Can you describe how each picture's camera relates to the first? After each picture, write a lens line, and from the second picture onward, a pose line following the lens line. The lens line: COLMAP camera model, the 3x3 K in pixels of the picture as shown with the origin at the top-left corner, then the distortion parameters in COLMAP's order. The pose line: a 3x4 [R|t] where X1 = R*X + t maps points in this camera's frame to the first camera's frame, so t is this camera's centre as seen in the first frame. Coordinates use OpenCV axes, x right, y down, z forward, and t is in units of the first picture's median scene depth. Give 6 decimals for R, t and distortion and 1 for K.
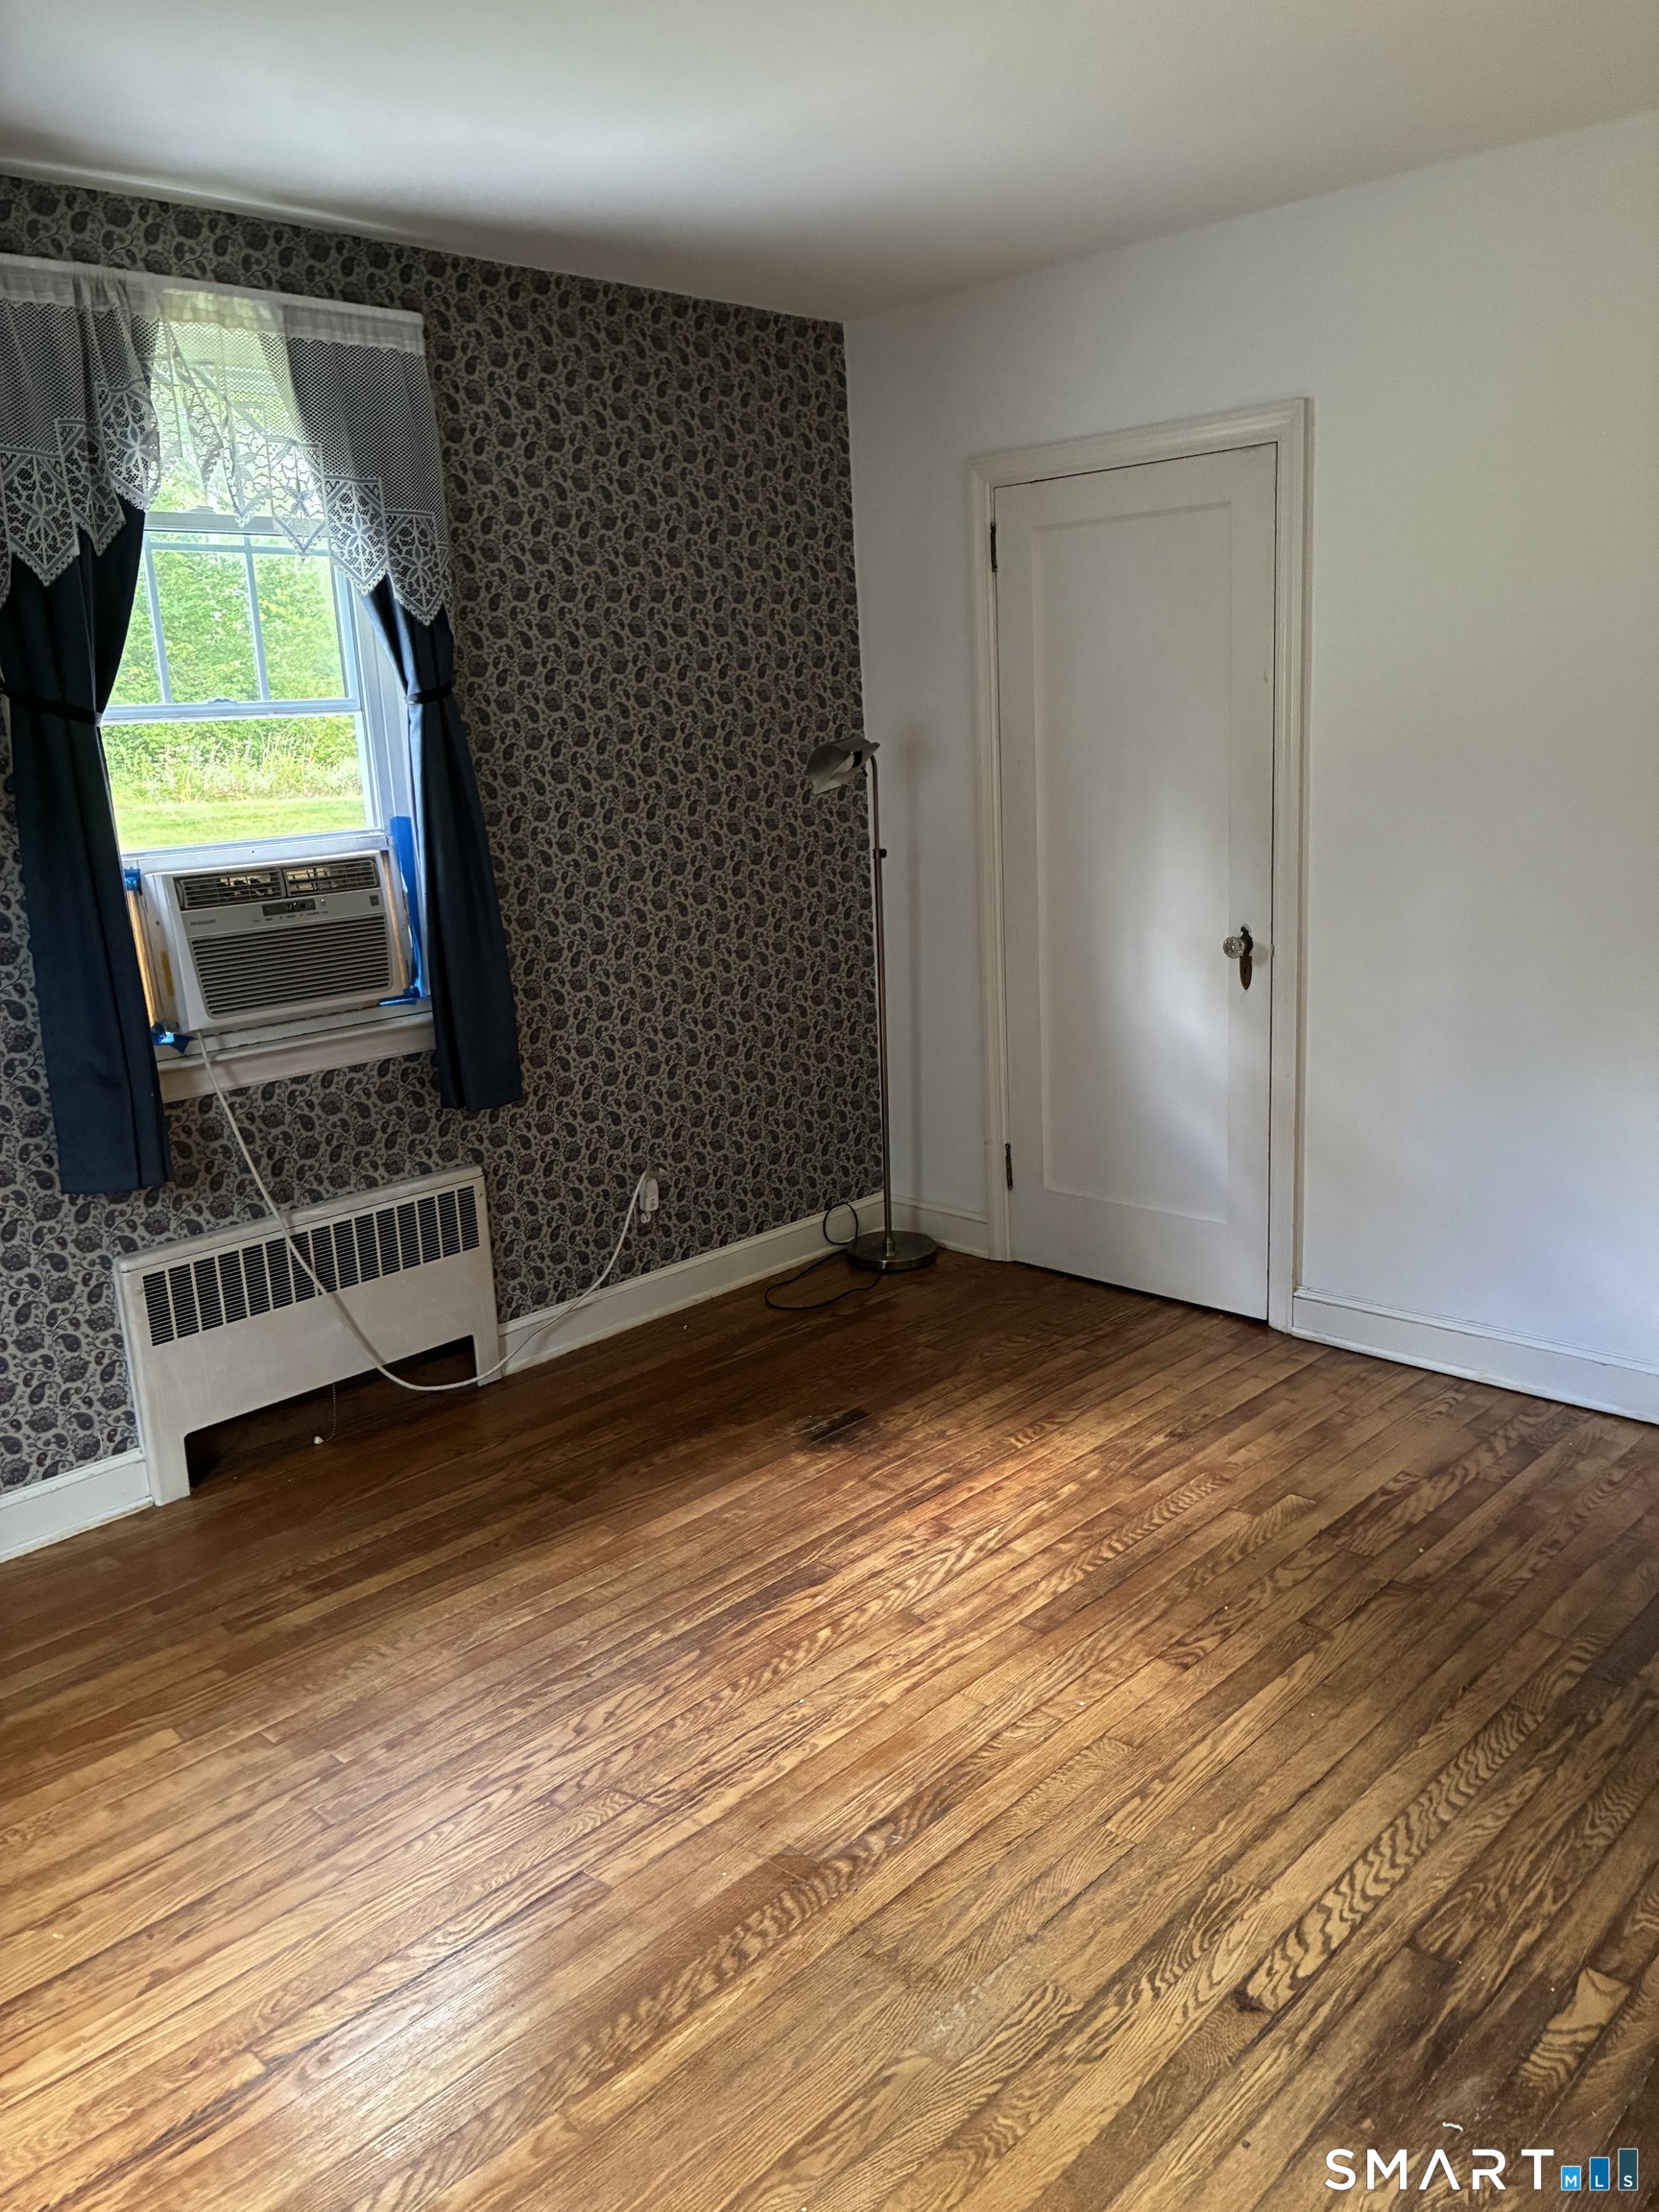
lens RADIAL K [[1675.6, 0, 830.5], [0, 1675.6, 1105.4], [0, 0, 1]] dist [0.010325, -0.000775]
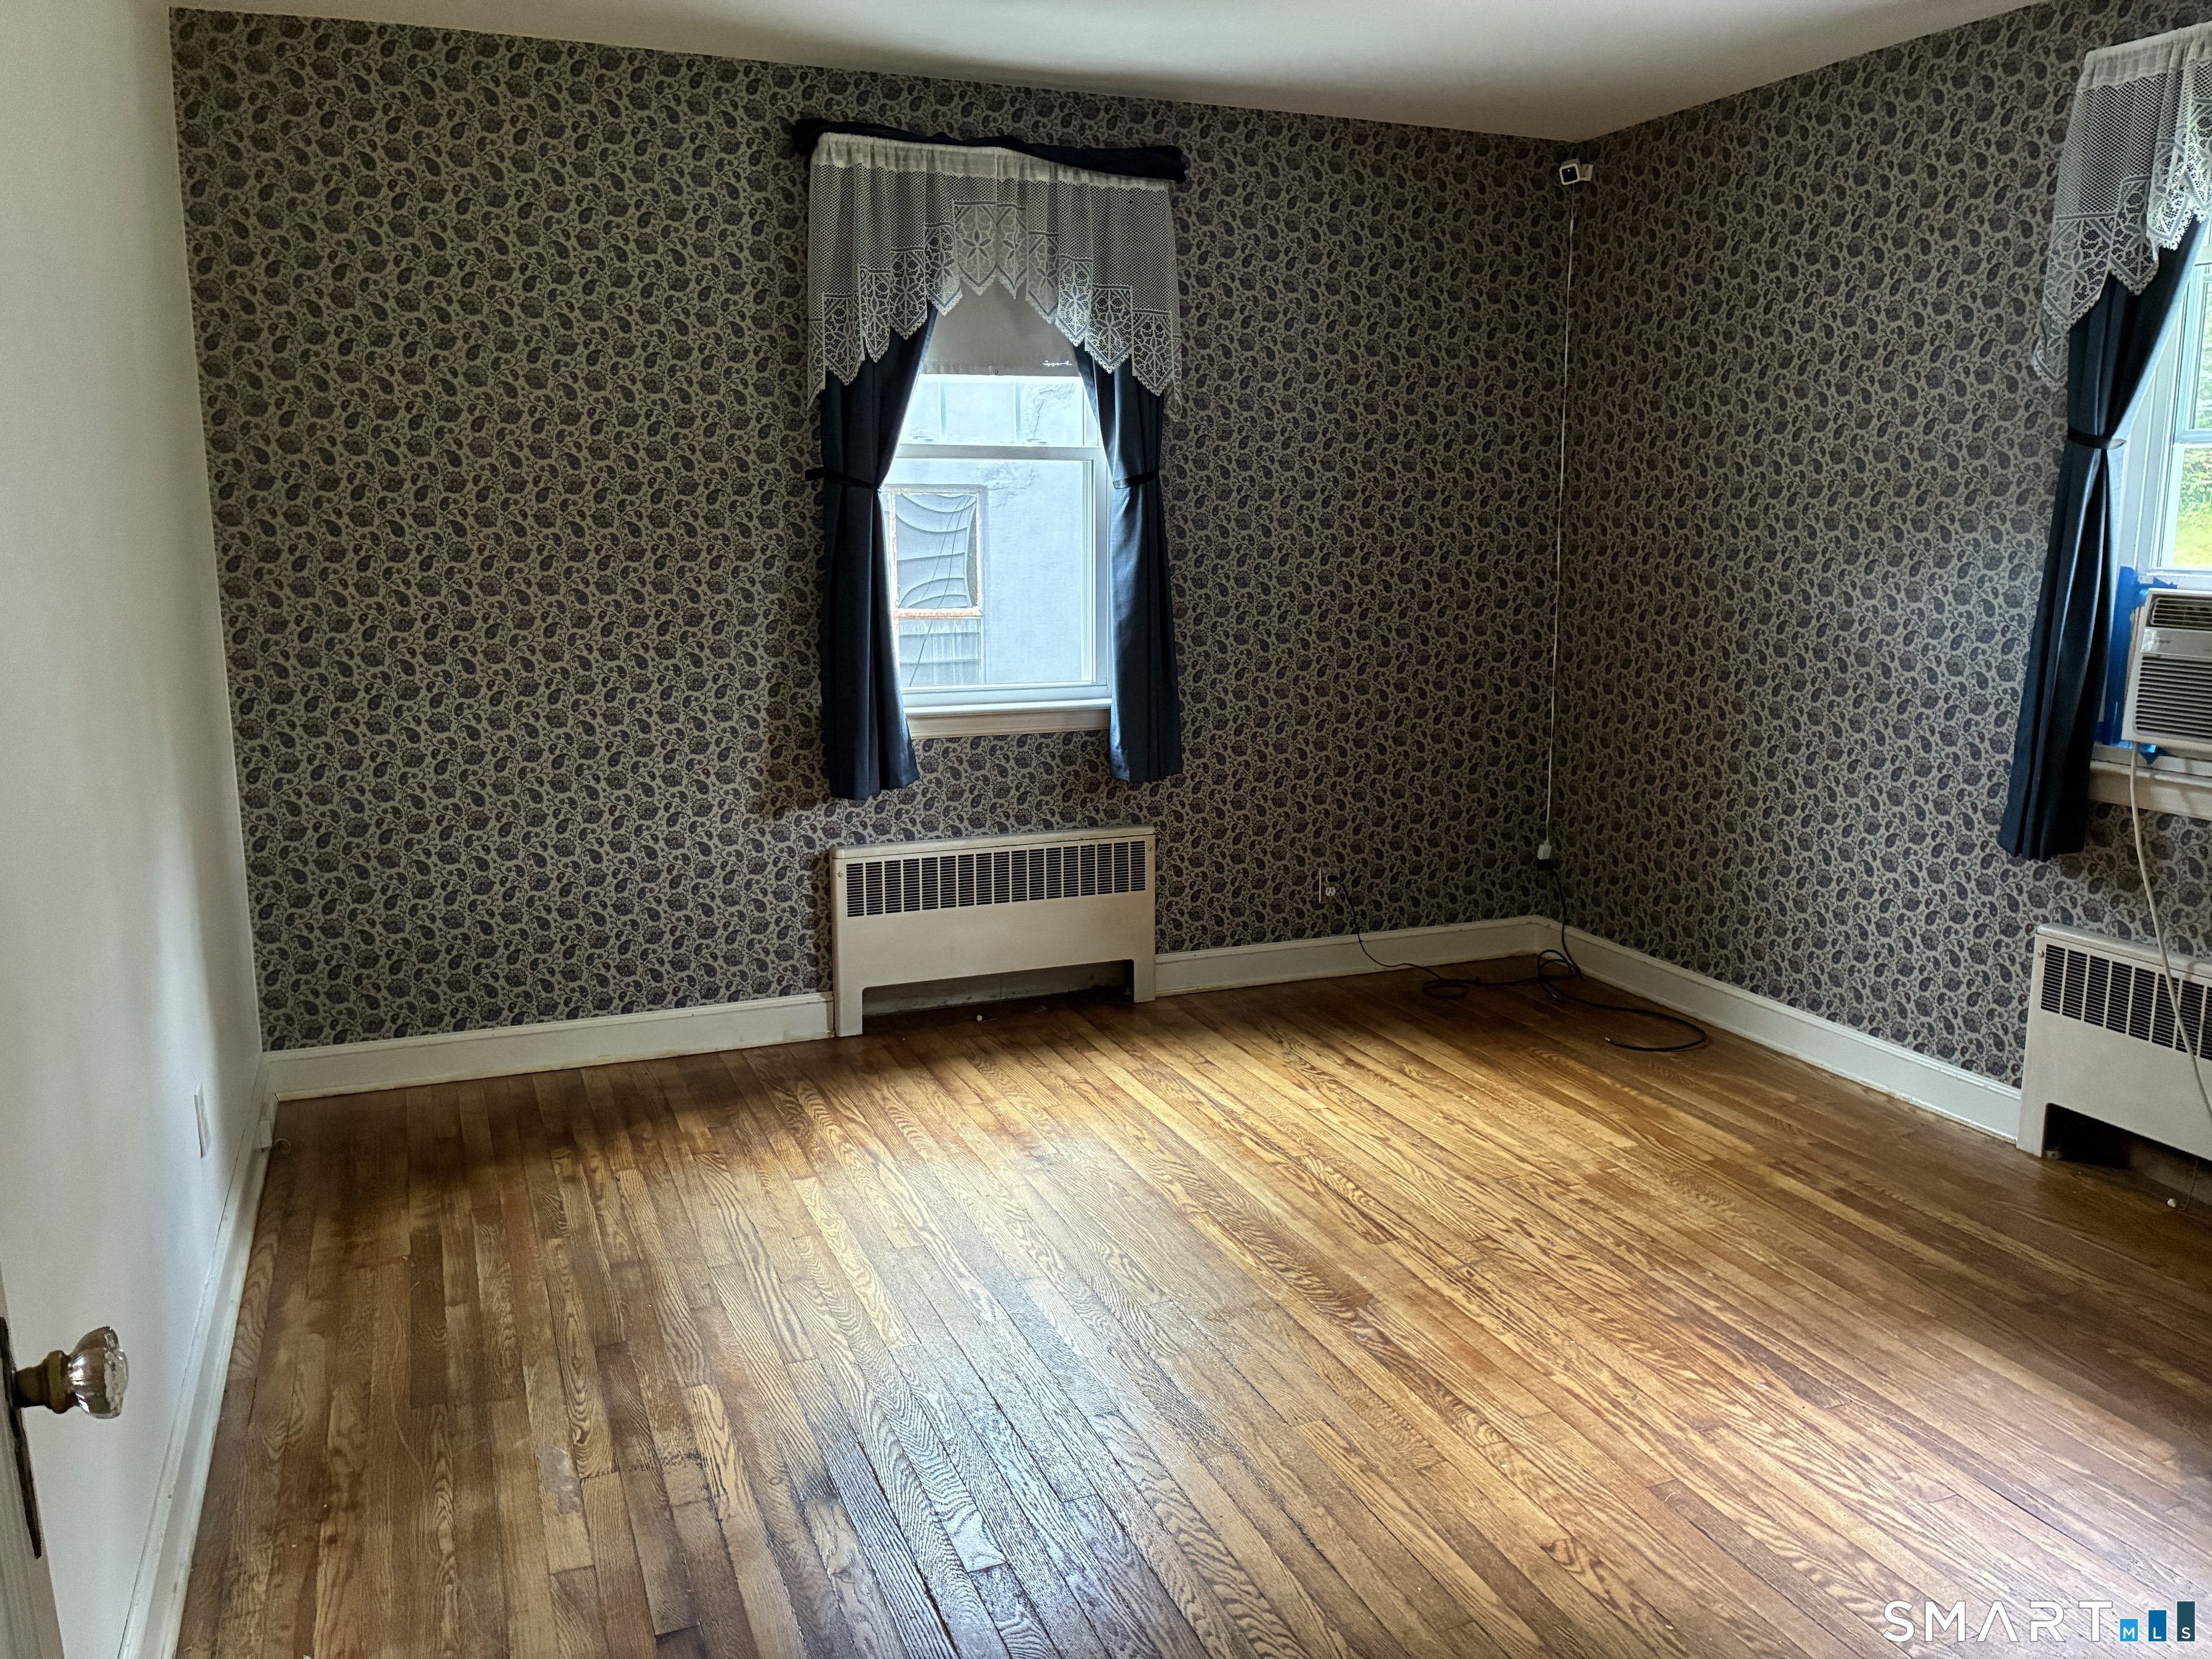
lens RADIAL K [[1675.6, 0, 1107.3], [0, 1675.6, 824.6], [0, 0, 1]] dist [0.010325, -0.000775]
pose [[-0.399086, 0.219881, -0.890159, 0.928407], [-0.188563, 0.930389, 0.314357, -0.233290], [0.897315, 0.293307, -0.329843, 0.897623]]
